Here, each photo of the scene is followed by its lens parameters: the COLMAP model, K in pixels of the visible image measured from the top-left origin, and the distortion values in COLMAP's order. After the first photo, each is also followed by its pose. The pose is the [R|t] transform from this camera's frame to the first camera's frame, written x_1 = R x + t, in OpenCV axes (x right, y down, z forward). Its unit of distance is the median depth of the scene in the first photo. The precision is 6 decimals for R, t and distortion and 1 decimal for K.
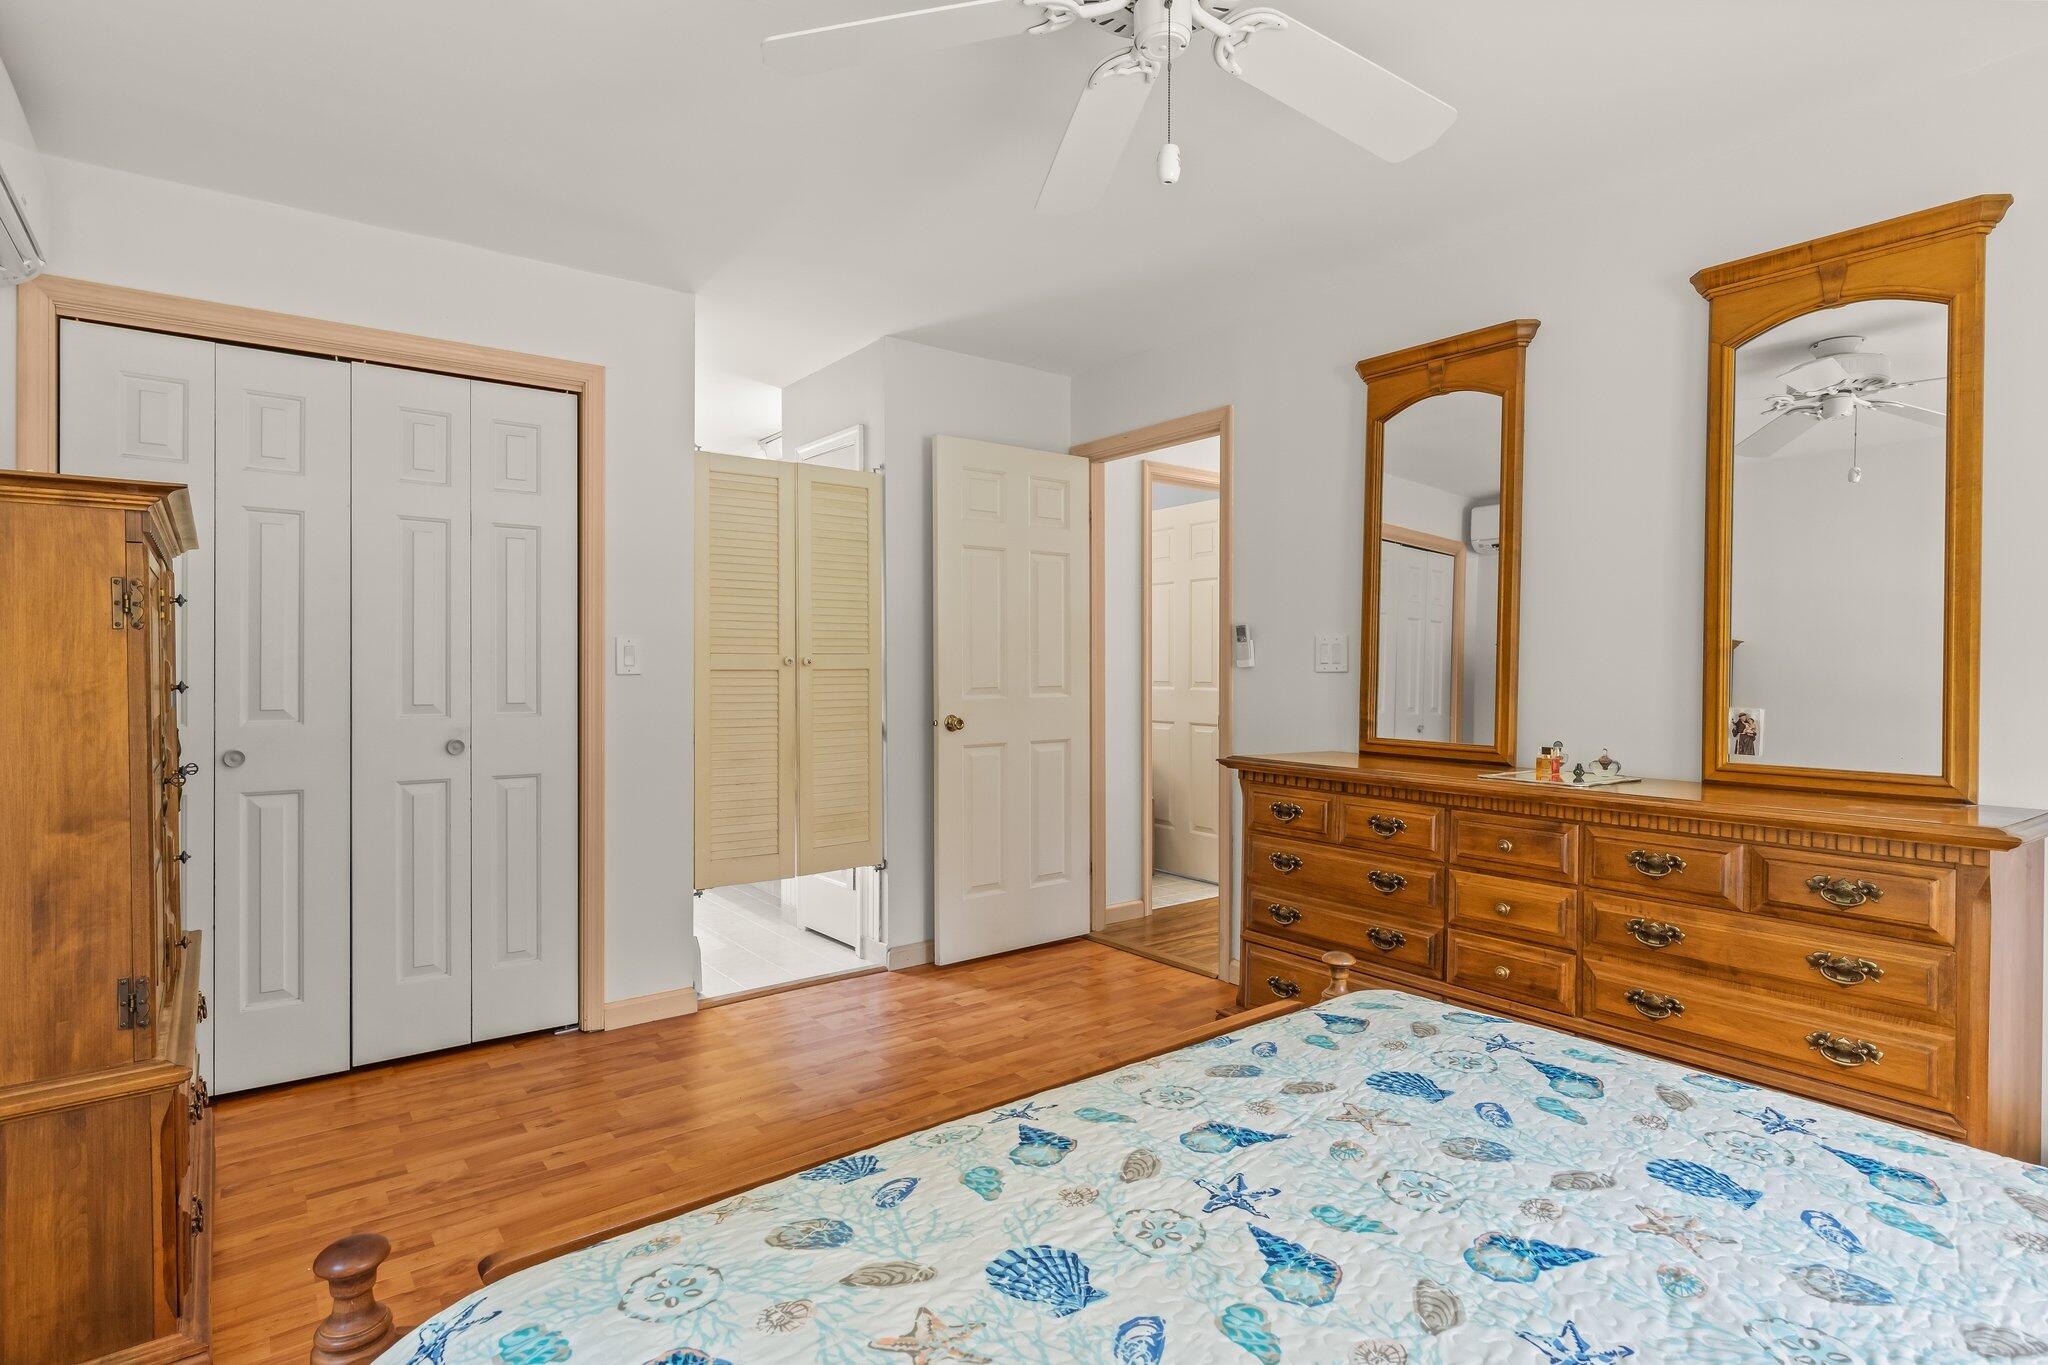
lens RADIAL K [[916.0, 0, 1024.0], [0, 916.0, 682.5], [0, 0, 1]] dist [-0.000770, -0.000037]
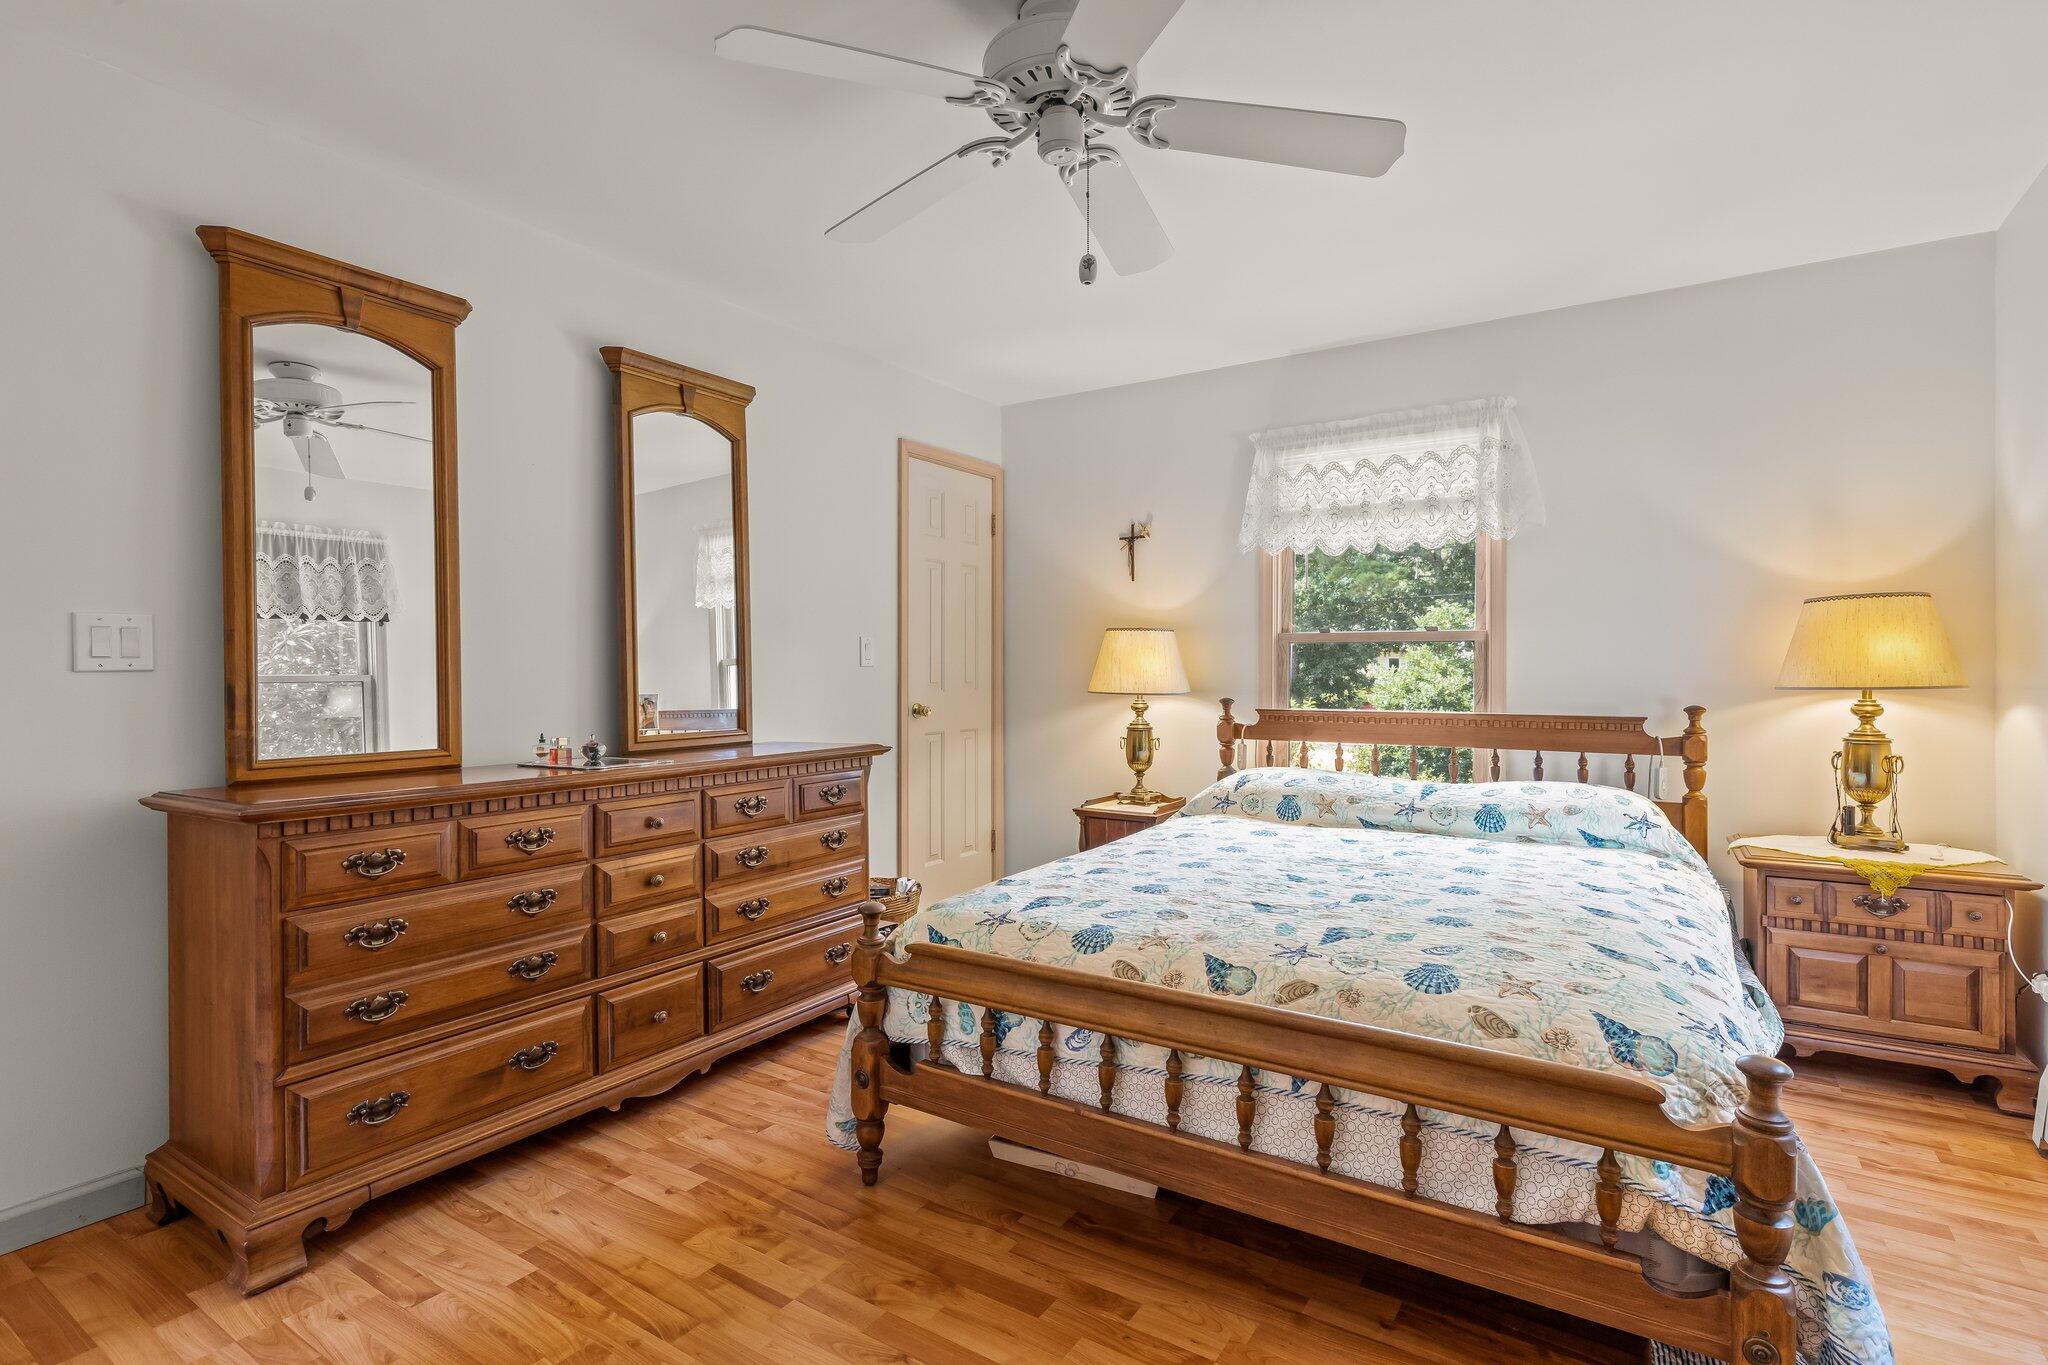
lens RADIAL K [[1003.0, 0, 1026.1], [0, 1003.0, 657.4], [0, 0, 1]] dist [0.000274, -0.000123]
pose [[-0.270485, 0.000757, 0.962724, -0.694239], [0.018450, 0.999820, 0.004397, -0.017763], [-0.962547, 0.018951, -0.270450, 0.804188]]
